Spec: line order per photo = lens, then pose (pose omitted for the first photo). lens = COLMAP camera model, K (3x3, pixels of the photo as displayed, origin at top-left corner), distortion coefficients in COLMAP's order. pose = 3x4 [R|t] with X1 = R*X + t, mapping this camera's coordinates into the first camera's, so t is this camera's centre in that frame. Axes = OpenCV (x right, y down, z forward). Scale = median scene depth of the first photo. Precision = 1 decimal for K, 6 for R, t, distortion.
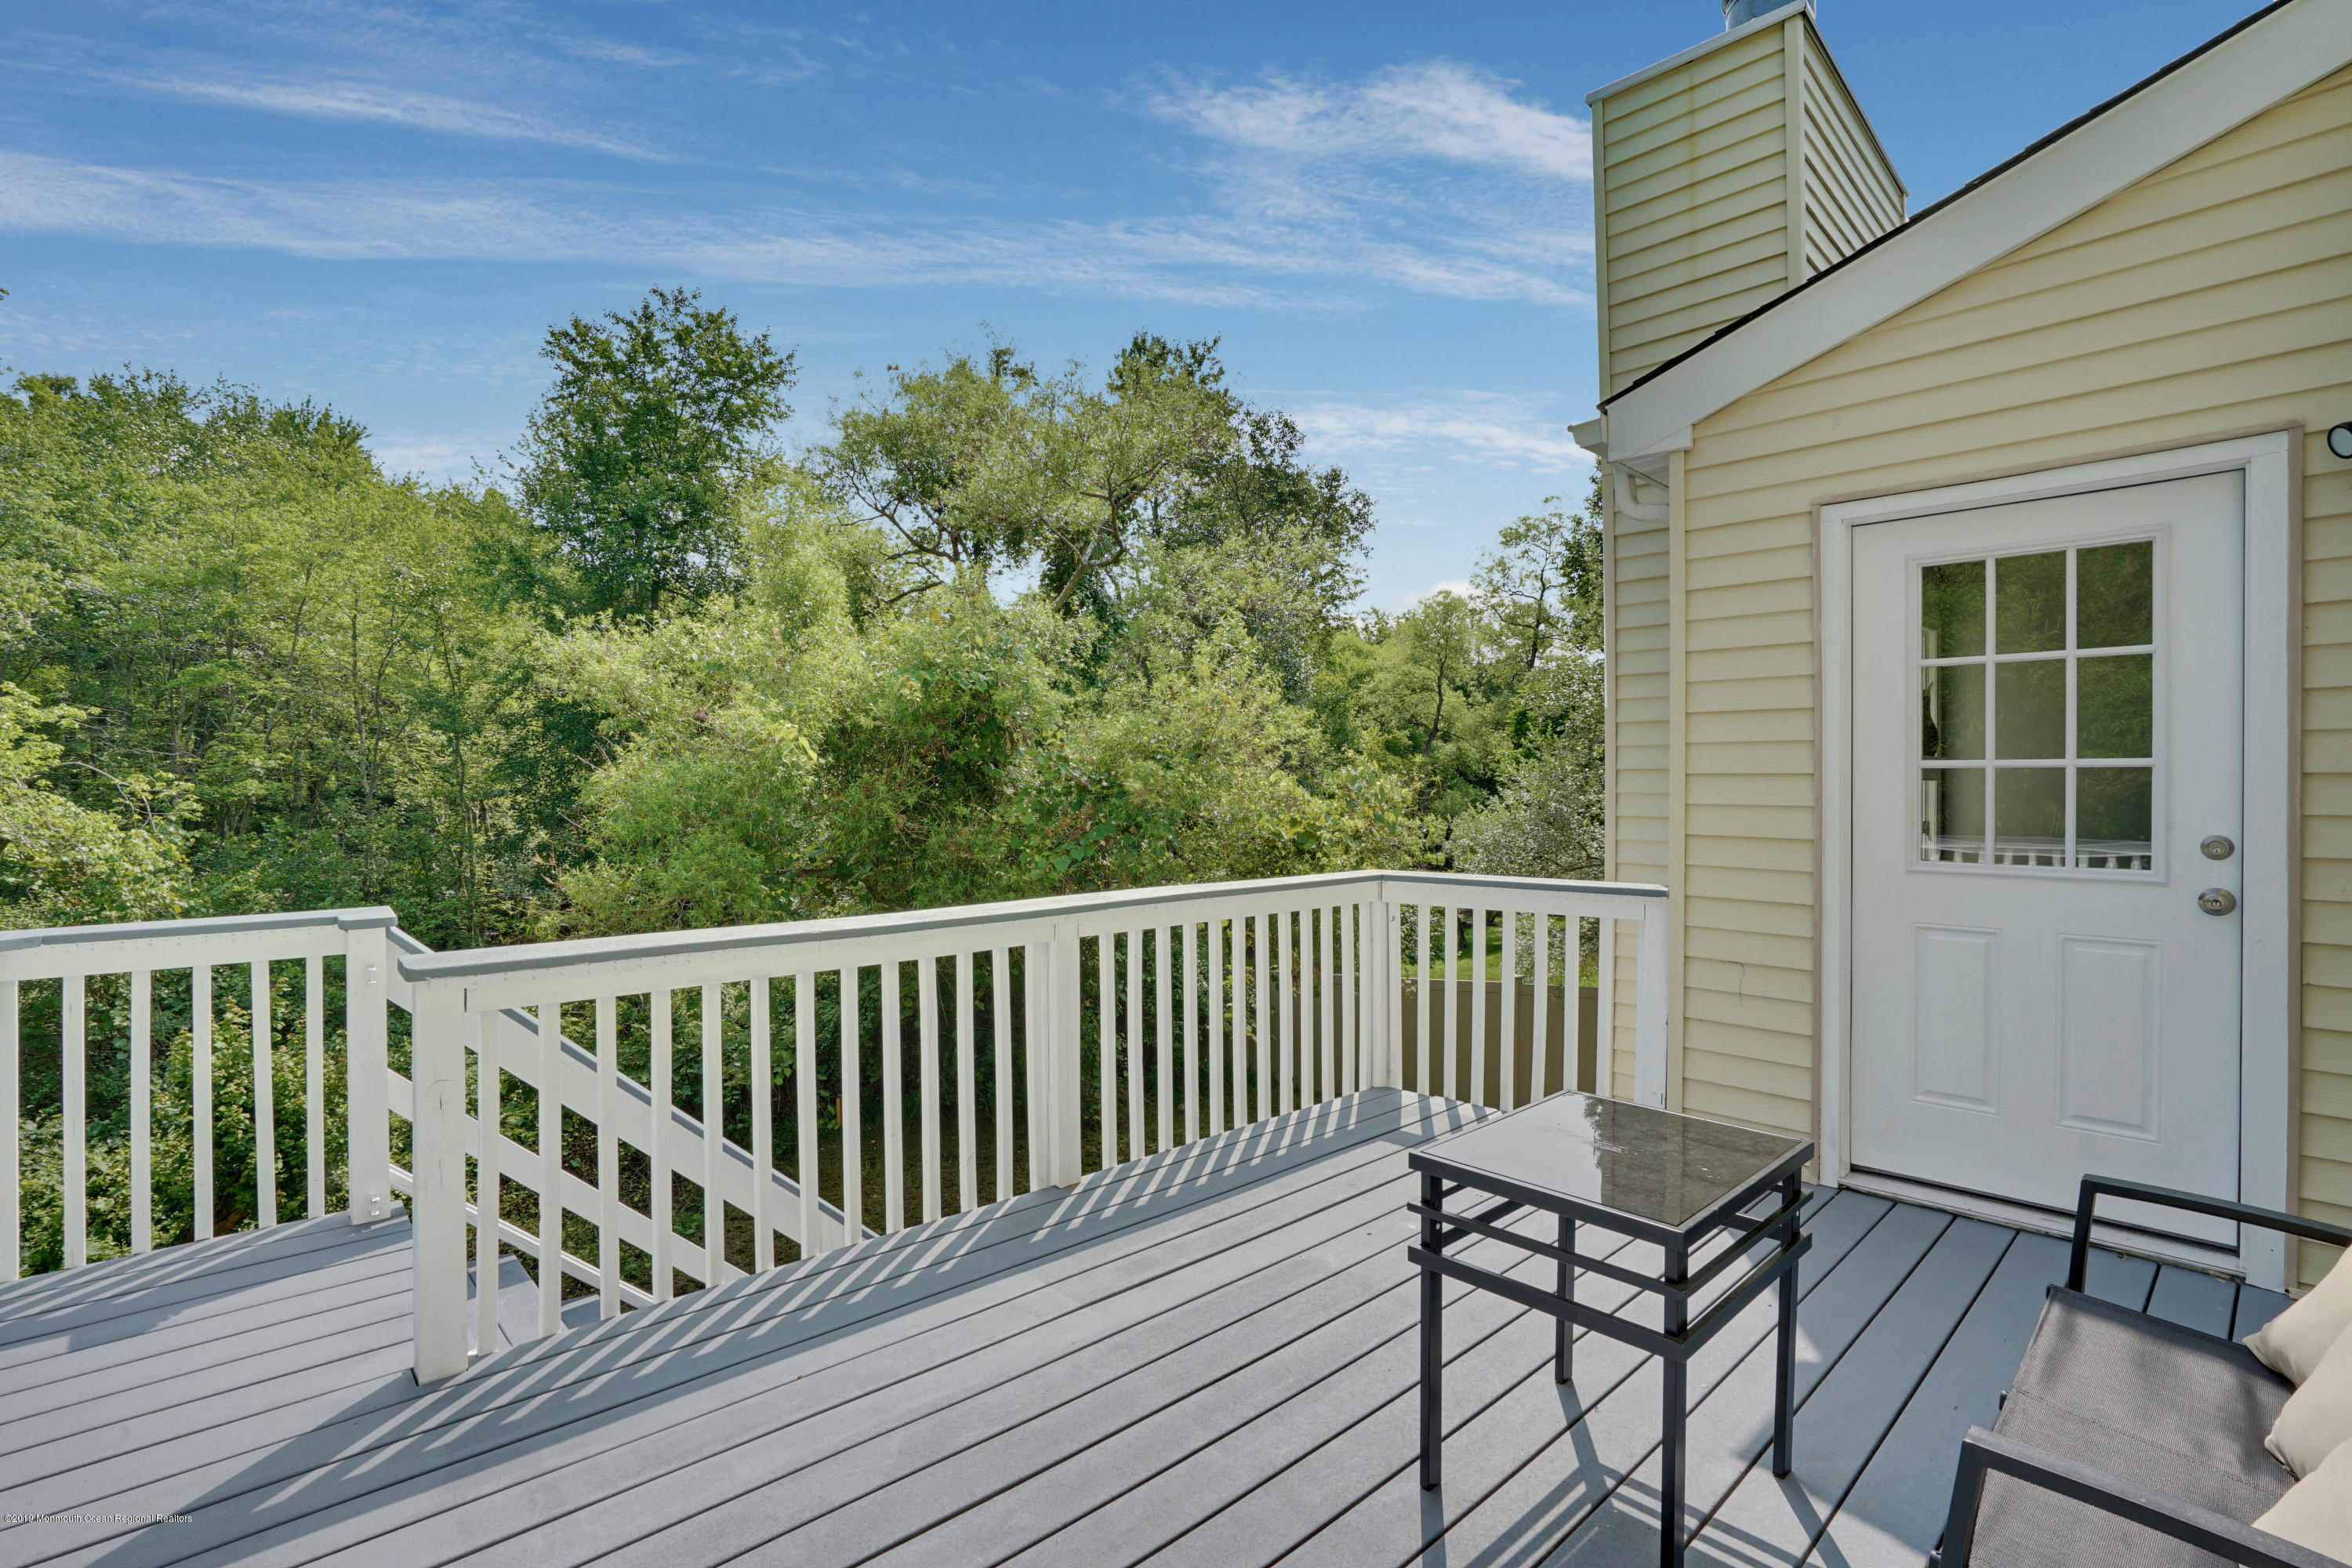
lens RADIAL K [[1083.3, 0, 1166.6], [0, 1083.3, 790.1], [0, 0, 1]] dist [-0.055406, 0.018983]
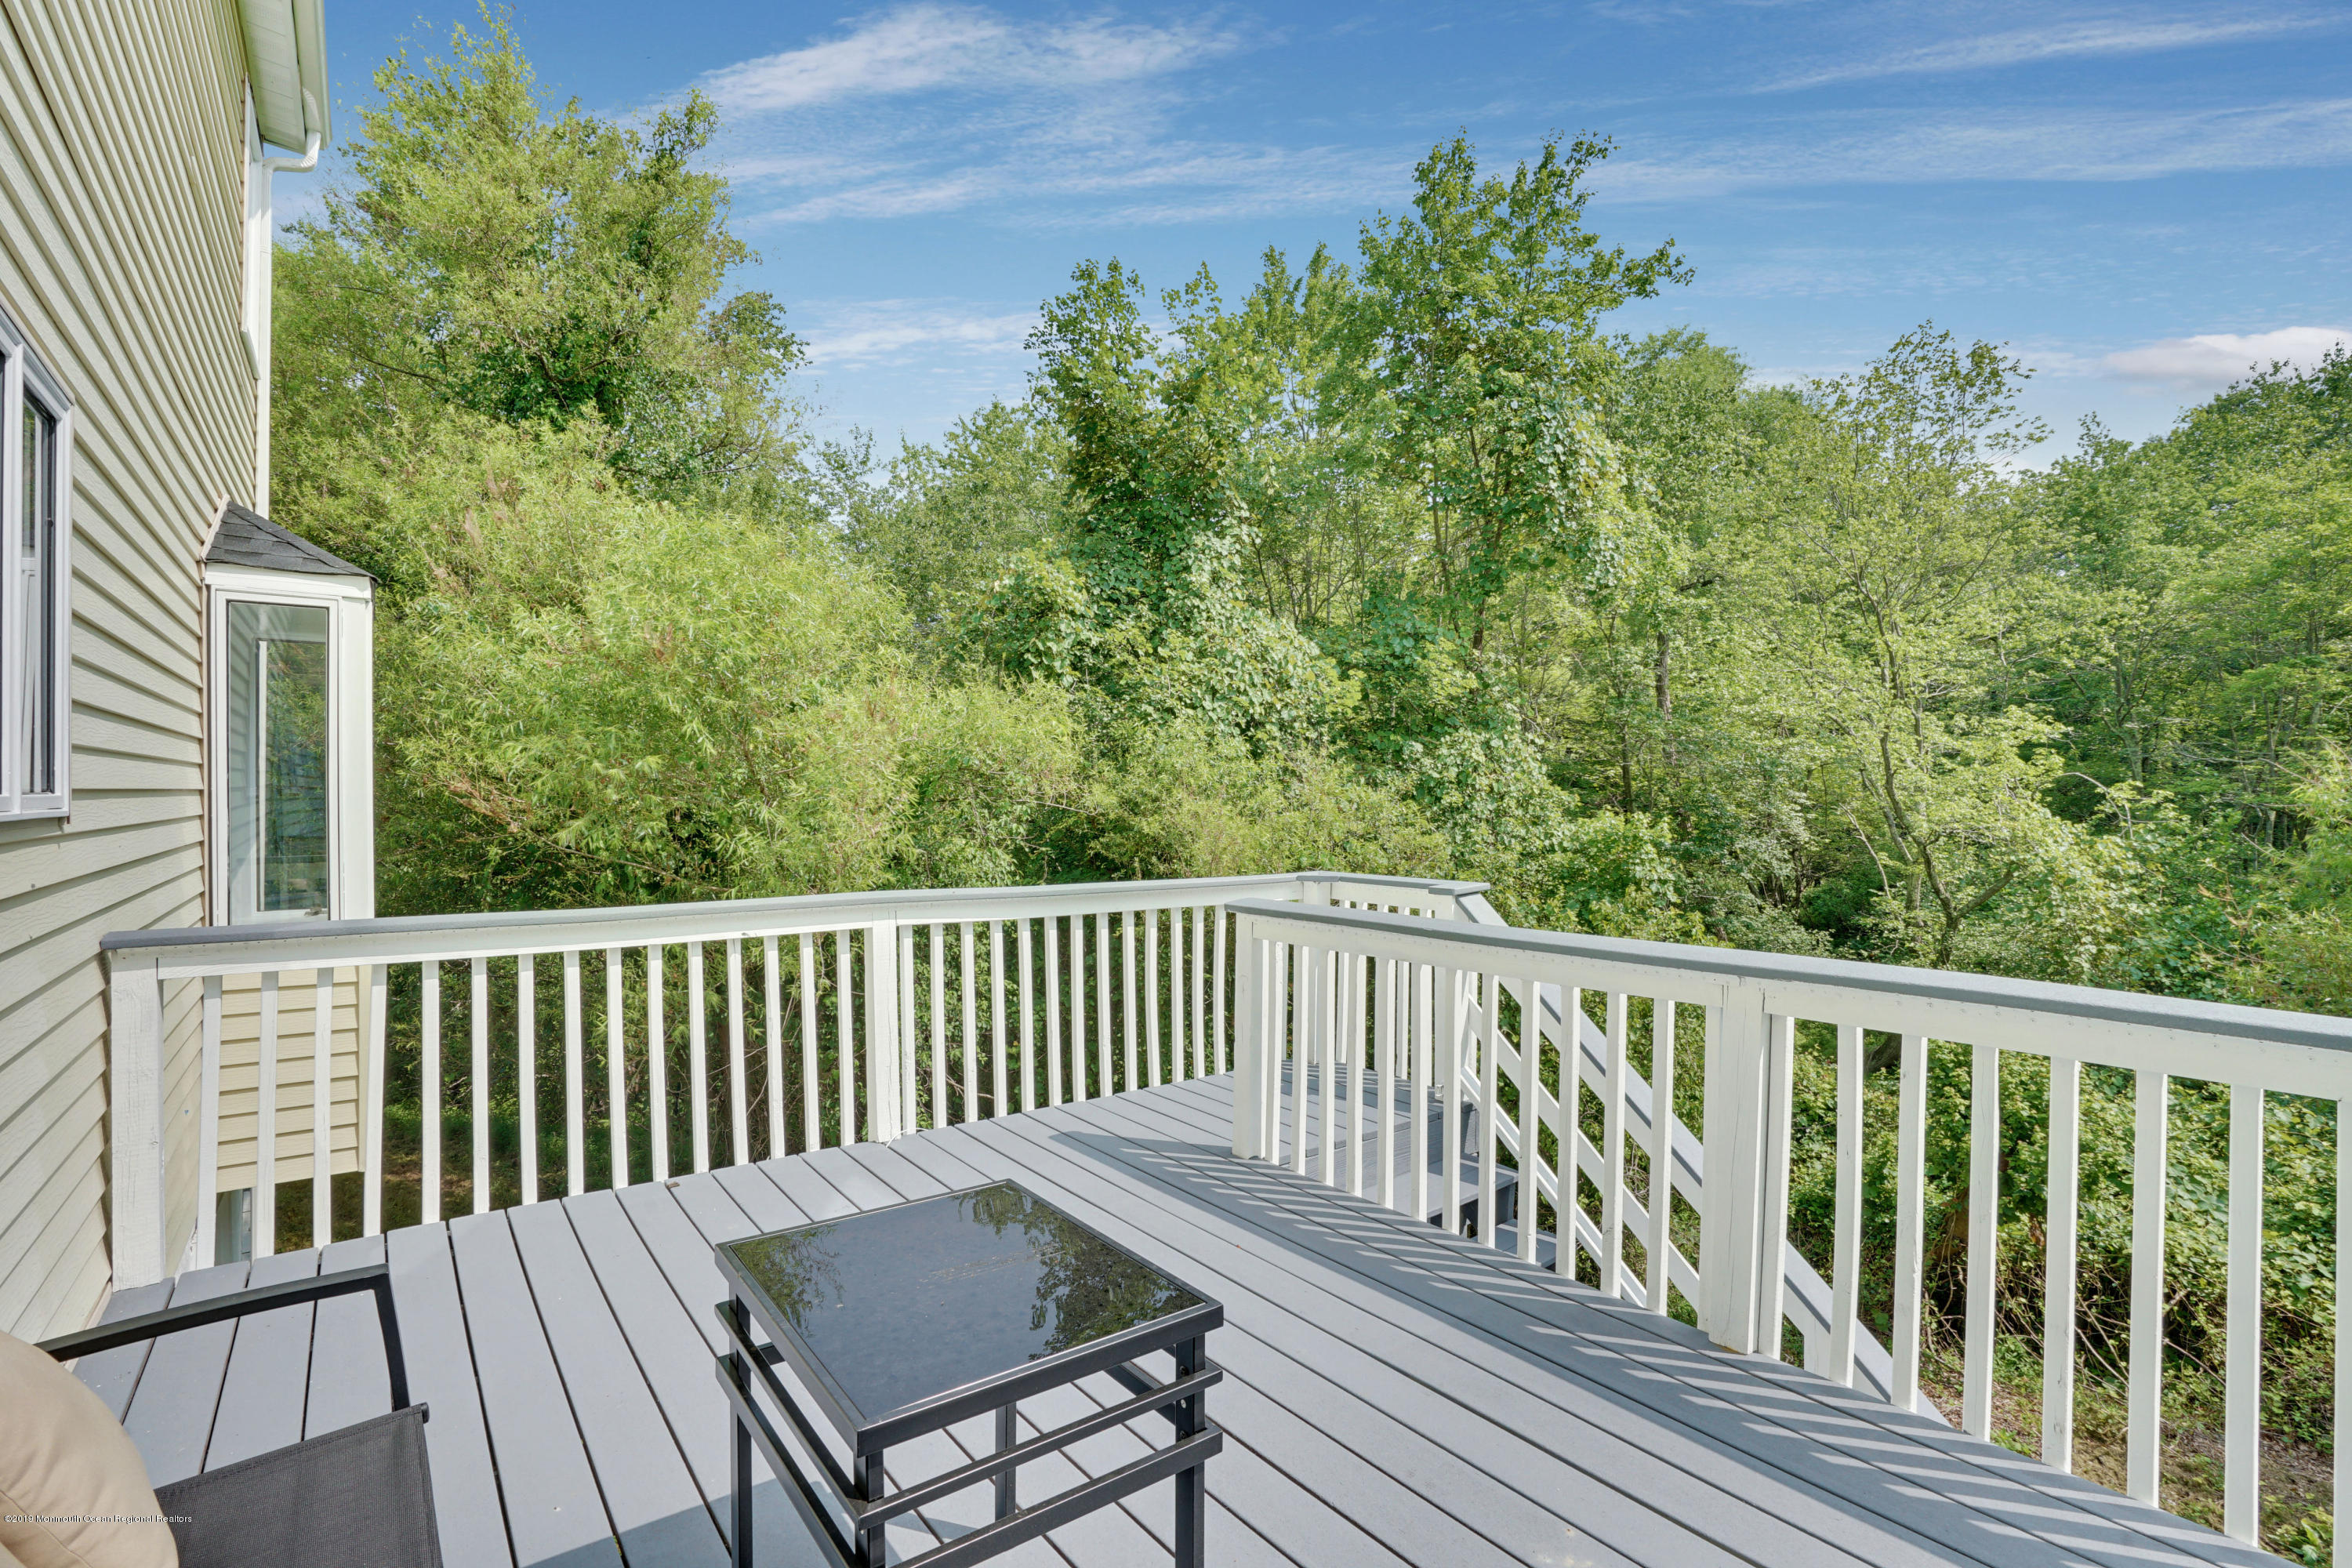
lens RADIAL K [[1083.3, 0, 1166.6], [0, 1083.3, 790.1], [0, 0, 1]] dist [-0.055406, 0.018983]
pose [[-0.092158, -0.000461, -0.995744, 0.768243], [-0.008499, 0.999964, 0.000323, -0.006452], [0.995708, 0.008492, -0.092158, 0.806761]]
